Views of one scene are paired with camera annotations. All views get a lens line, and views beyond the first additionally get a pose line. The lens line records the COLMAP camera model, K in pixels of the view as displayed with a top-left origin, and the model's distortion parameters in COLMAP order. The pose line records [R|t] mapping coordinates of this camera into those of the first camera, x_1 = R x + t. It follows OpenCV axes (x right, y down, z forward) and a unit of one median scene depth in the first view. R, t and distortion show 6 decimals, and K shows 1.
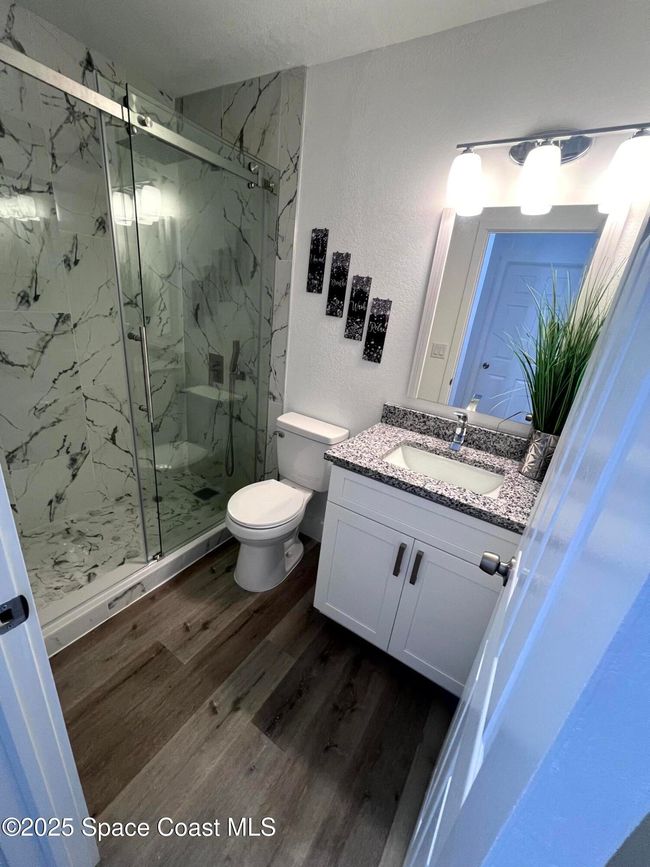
lens RADIAL K [[343.5, 0, 325.0], [0, 343.5, 433.5], [0, 0, 1]] dist [-0.001330, -0.000047]
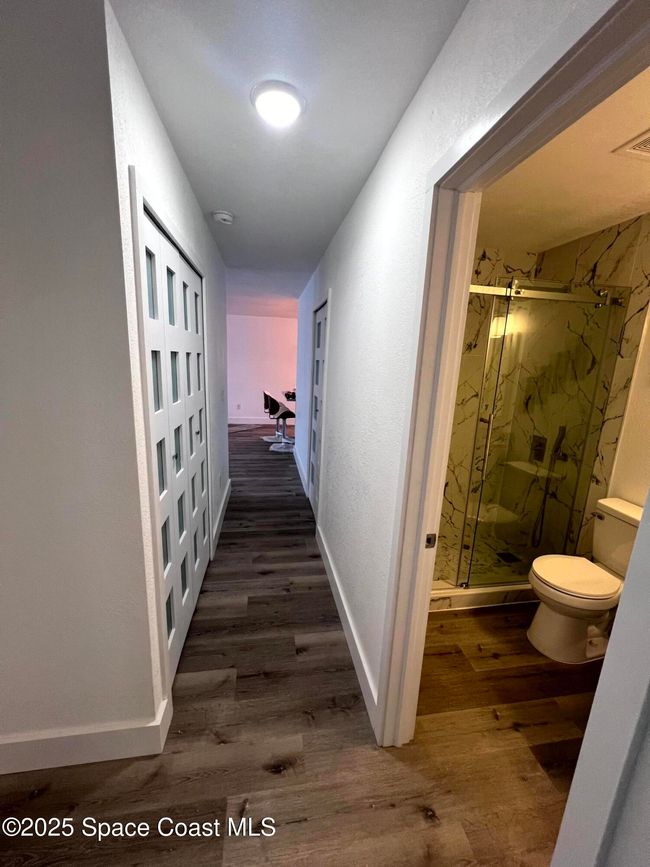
lens RADIAL K [[343.5, 0, 325.0], [0, 343.5, 433.5], [0, 0, 1]] dist [-0.001330, -0.000047]
pose [[0.666870, 0.075276, -0.741362, 0.062766], [-0.239520, 0.963743, -0.117597, 0.078202], [0.705631, 0.255992, 0.660721, -0.313122]]
